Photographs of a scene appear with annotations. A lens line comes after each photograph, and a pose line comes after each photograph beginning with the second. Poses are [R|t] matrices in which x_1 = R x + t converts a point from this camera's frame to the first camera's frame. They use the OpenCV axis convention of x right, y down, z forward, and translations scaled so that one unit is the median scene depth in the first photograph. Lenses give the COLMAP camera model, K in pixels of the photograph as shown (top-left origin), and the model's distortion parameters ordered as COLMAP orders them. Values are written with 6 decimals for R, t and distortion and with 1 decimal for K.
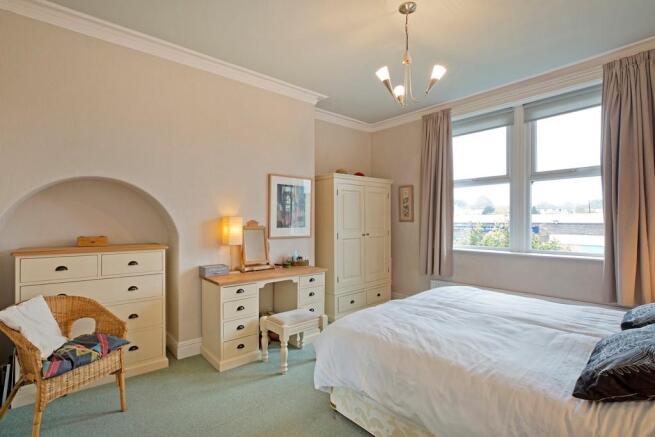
lens RADIAL K [[315.9, 0, 327.5], [0, 315.9, 218.5], [0, 0, 1]] dist [-0.000500, -0.000210]
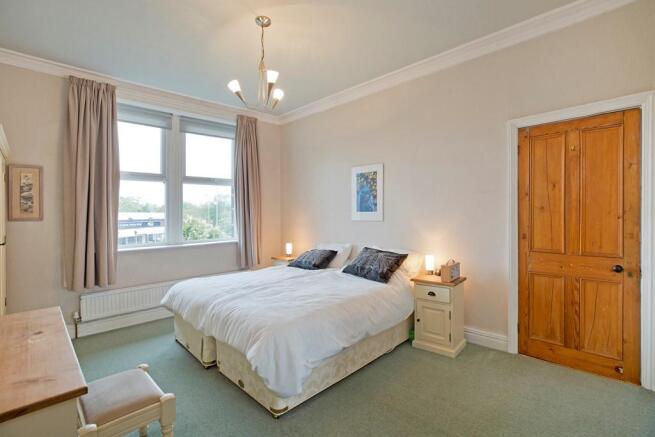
lens RADIAL K [[307.8, 0, 327.5], [0, 307.8, 218.5], [0, 0, 1]] dist [-0.001171, -0.000145]
pose [[-0.062705, -0.011902, 0.997961, -0.509436], [0.009125, 0.999880, 0.012499, 0.004228], [-0.997990, 0.009890, -0.062589, 0.511247]]
